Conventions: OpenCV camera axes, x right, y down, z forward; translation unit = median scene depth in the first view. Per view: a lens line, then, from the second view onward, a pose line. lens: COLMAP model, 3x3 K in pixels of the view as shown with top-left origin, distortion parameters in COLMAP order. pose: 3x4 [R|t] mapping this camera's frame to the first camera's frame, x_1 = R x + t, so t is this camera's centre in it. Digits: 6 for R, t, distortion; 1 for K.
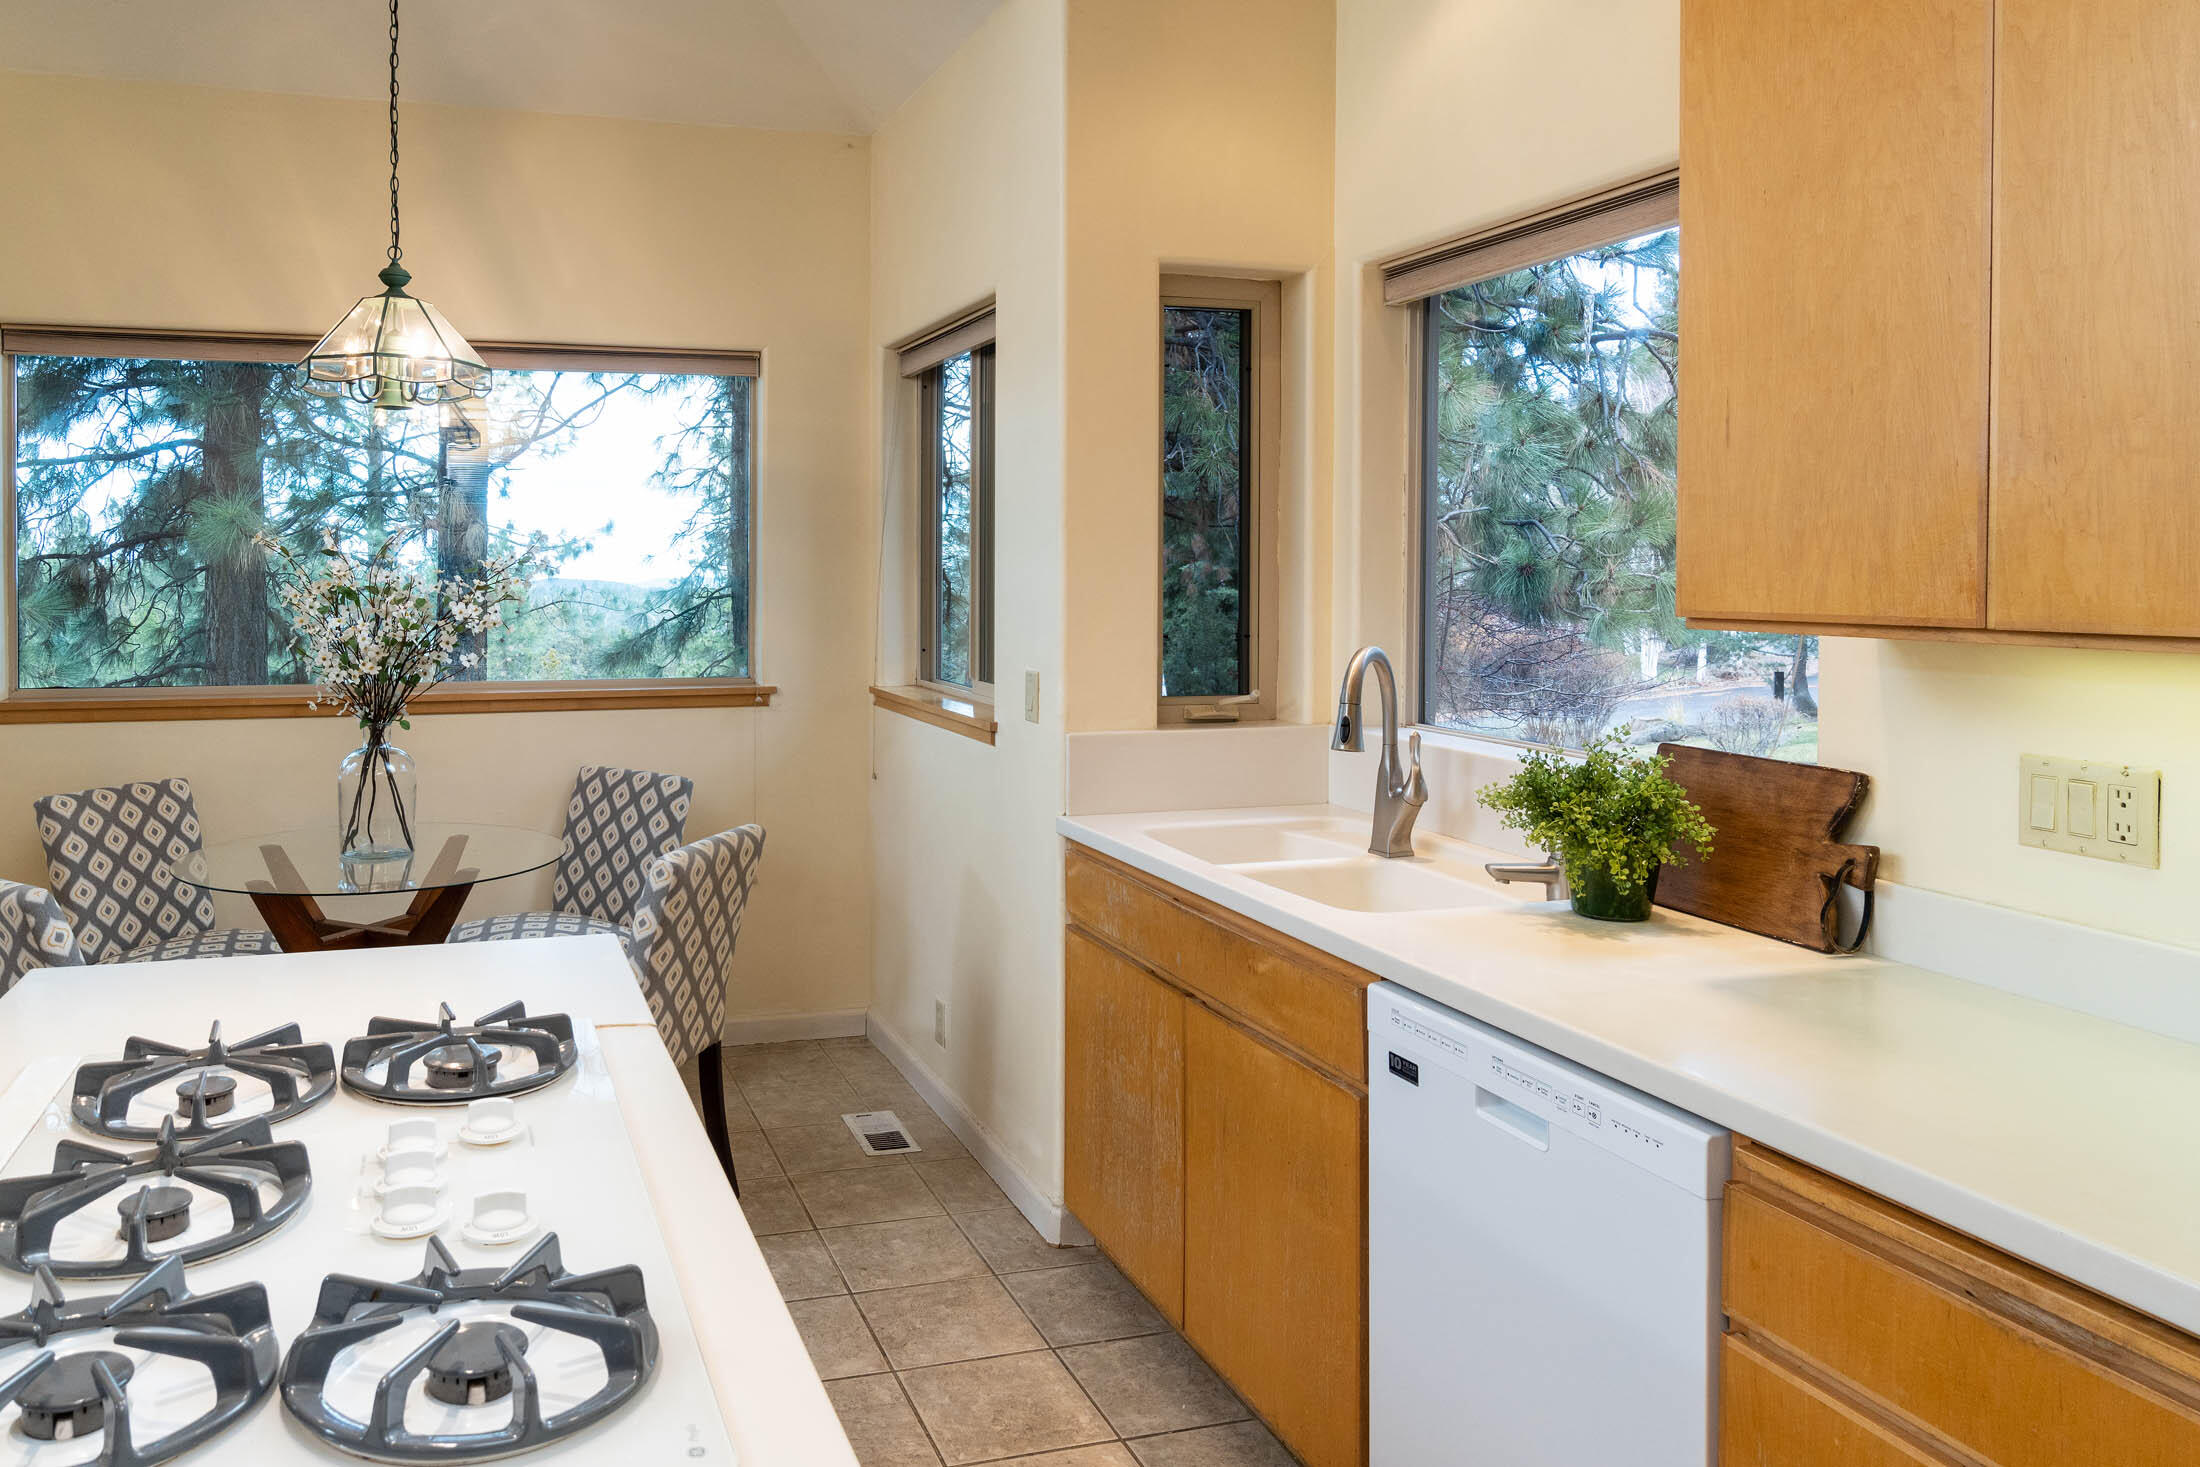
lens RADIAL K [[1527.7, 0, 1099.9], [0, 1527.7, 618.3], [0, 0, 1]] dist [-0.004076, -0.001939]
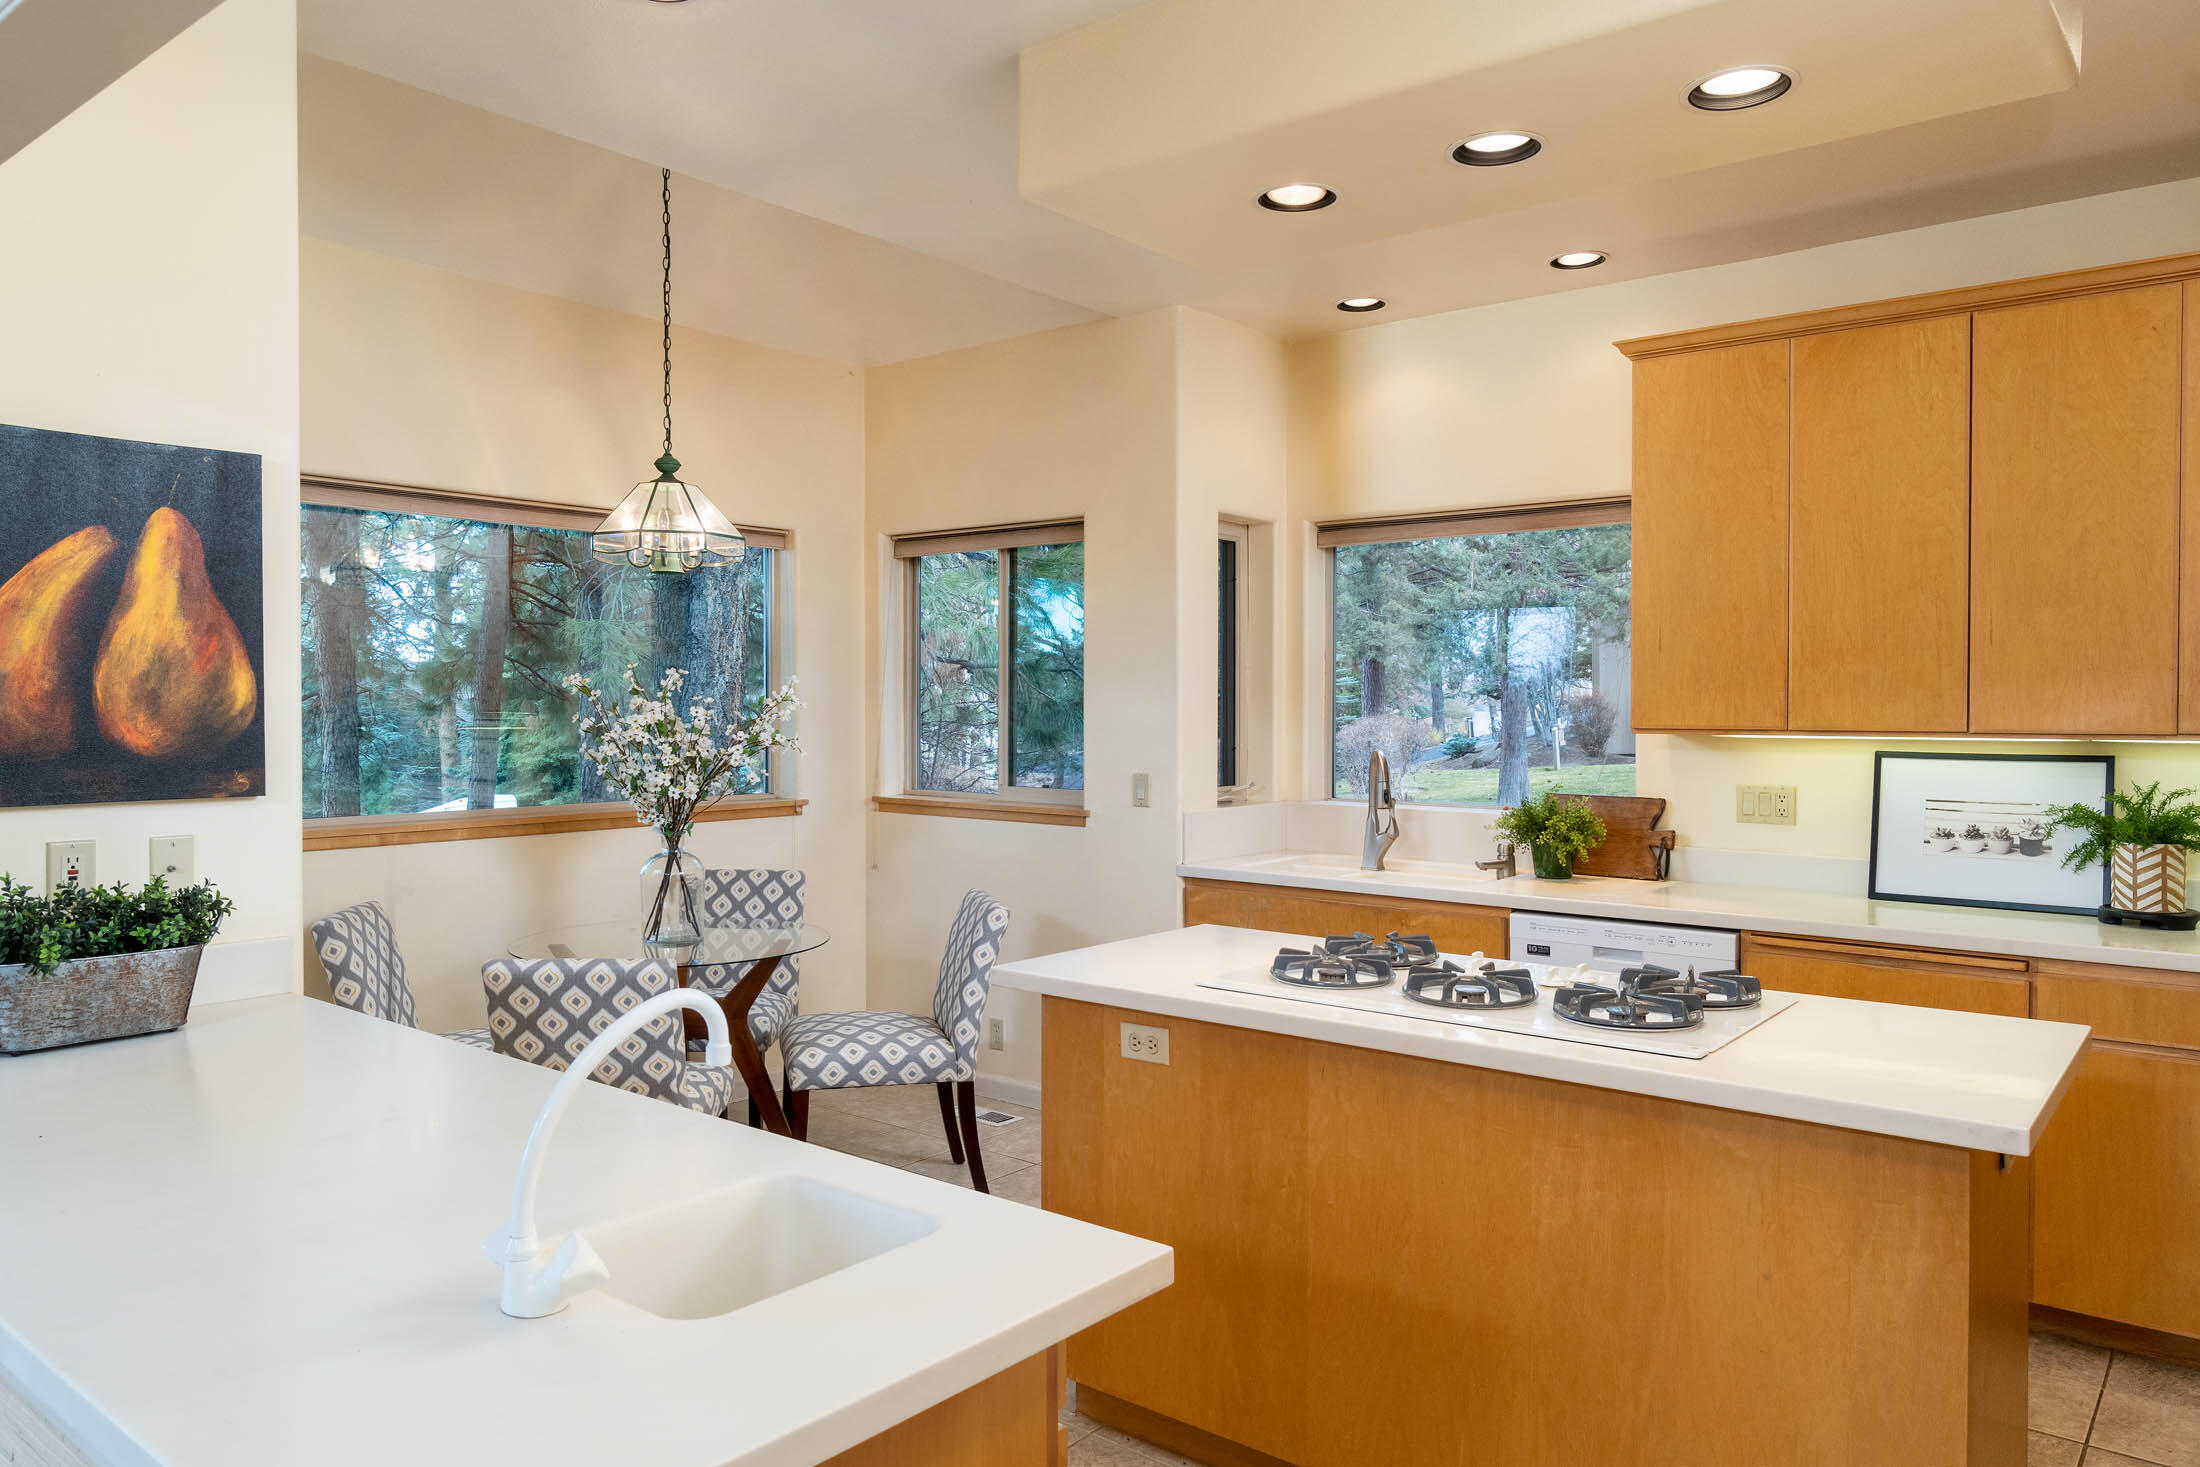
lens RADIAL K [[1503.1, 0, 1100.0], [0, 1503.1, 733.5], [0, 0, 1]] dist [-0.002598, 0.000010]
pose [[0.807905, -0.008186, 0.589256, -1.344745], [0.017970, 0.999781, -0.010748, 0.015092], [-0.589039, 0.019272, 0.807875, -0.259991]]
